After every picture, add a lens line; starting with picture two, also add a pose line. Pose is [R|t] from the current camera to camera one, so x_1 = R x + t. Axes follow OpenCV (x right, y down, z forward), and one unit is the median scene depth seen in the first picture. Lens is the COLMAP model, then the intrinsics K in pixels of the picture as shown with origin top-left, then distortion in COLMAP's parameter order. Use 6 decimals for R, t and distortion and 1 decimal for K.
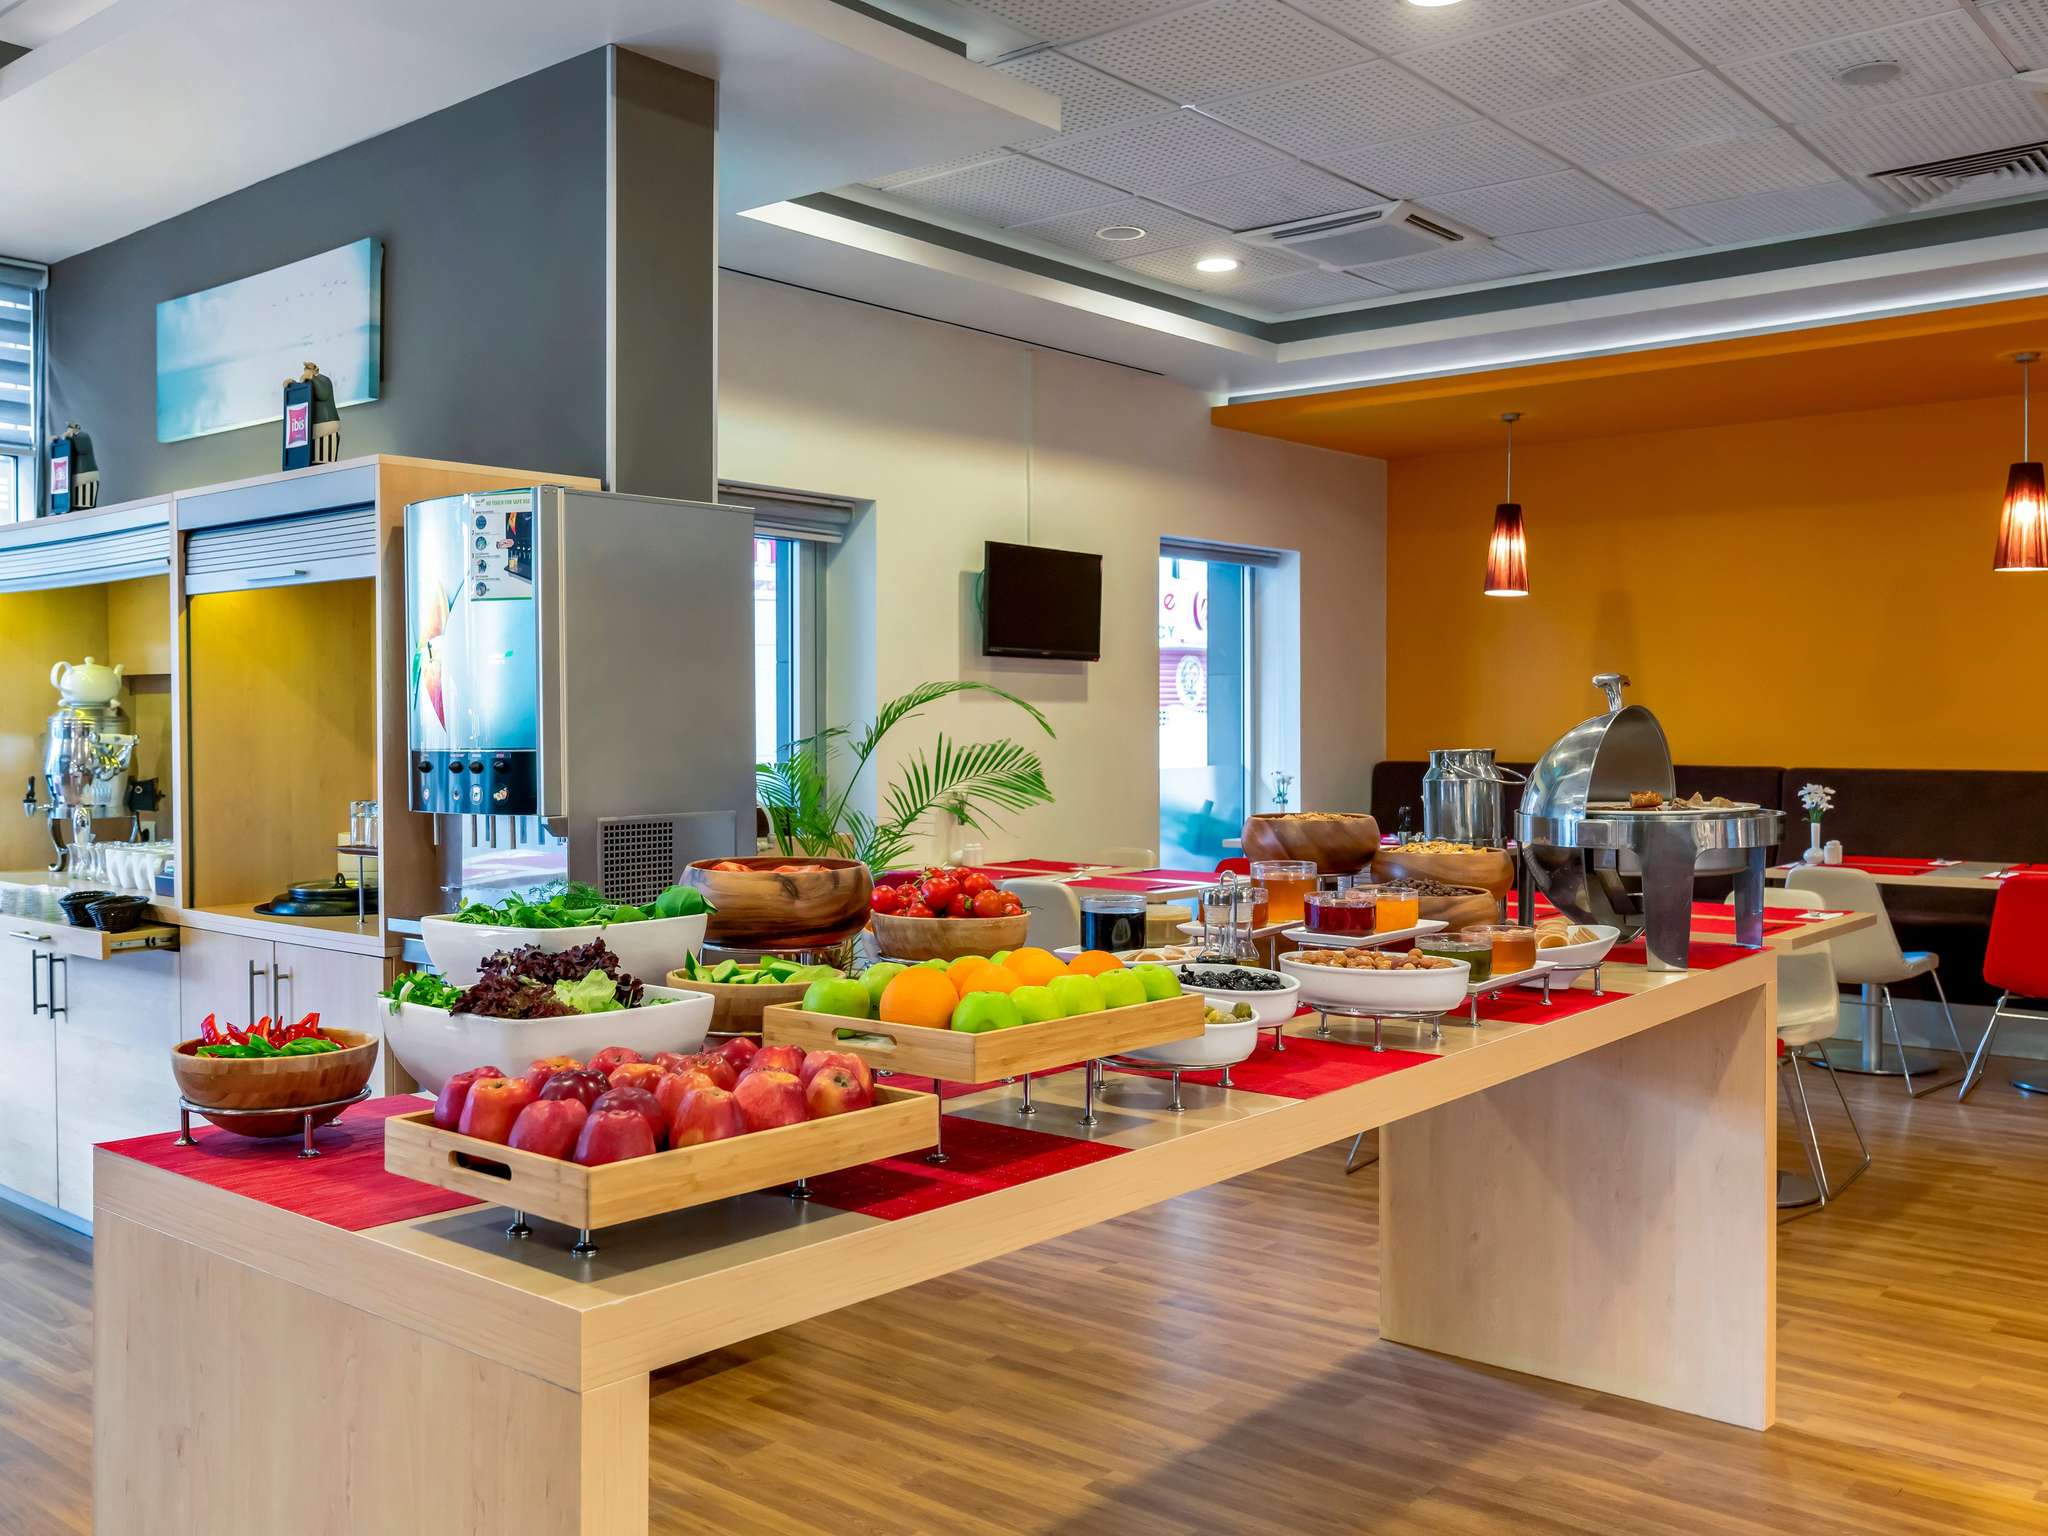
lens RADIAL K [[1764.2, 0, 1024.0], [0, 1764.2, 768.0], [0, 0, 1]] dist [-0.104464, -0.001152]
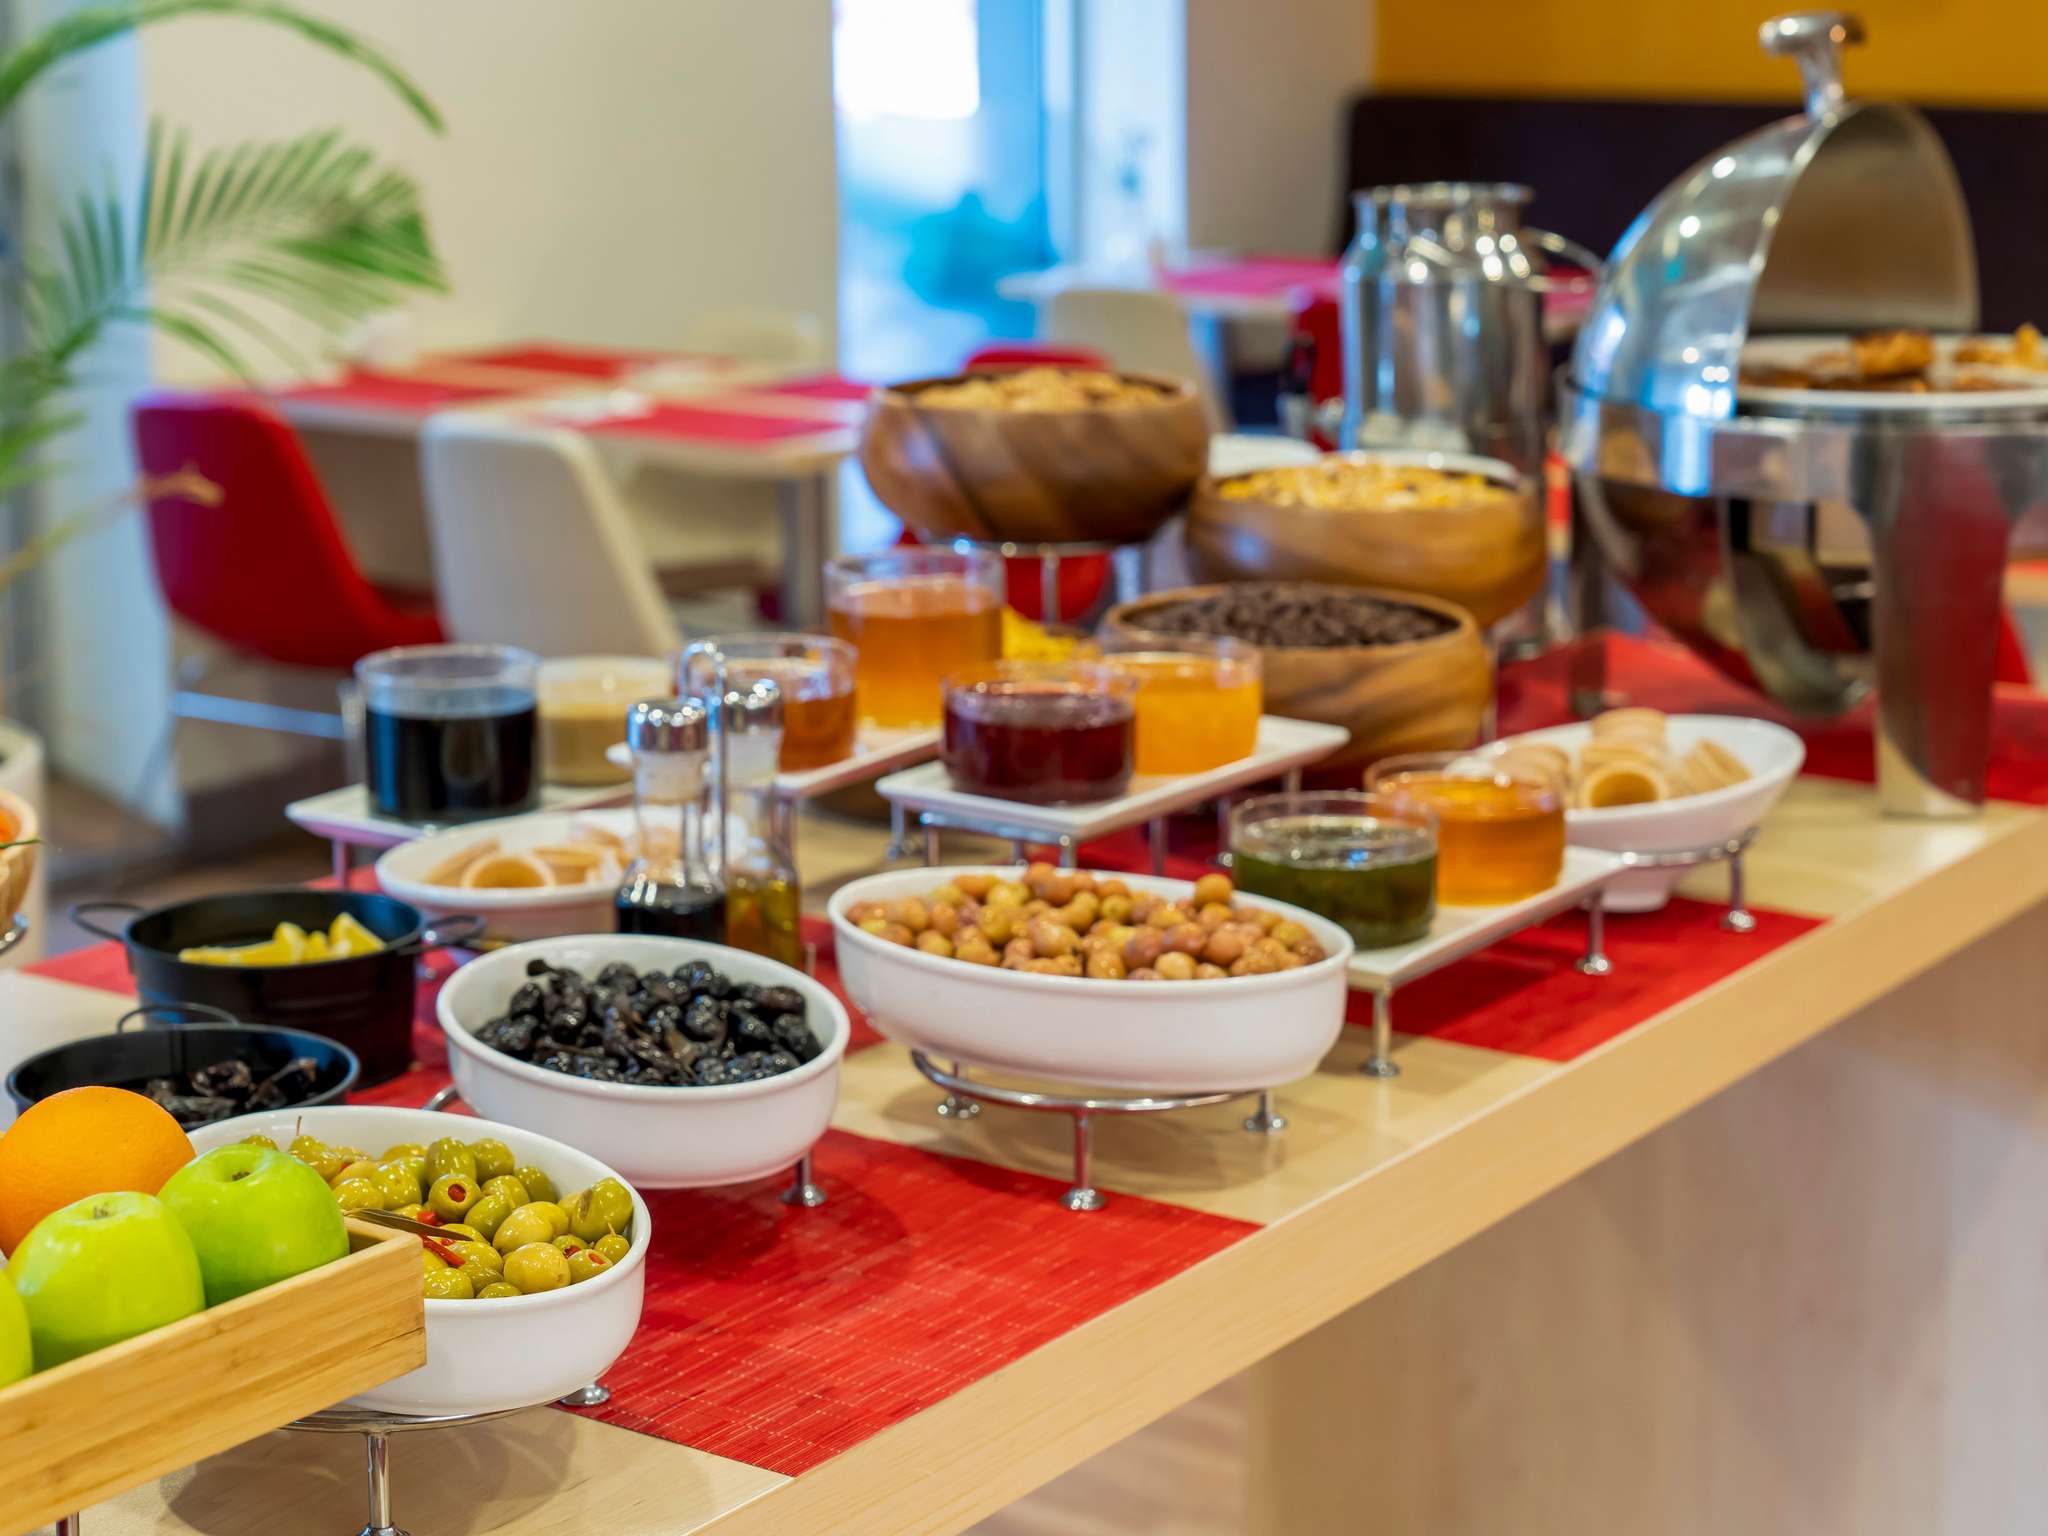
lens RADIAL K [[4066.5, 0, 1024.0], [0, 4066.5, 768.0], [0, 0, 1]] dist [-0.049659, -0.016799]
pose [[0.992272, -0.018303, 0.122728, 0.055747], [-0.000964, 0.987894, 0.155125, -0.030680], [-0.124082, -0.154044, 0.980242, 0.132665]]
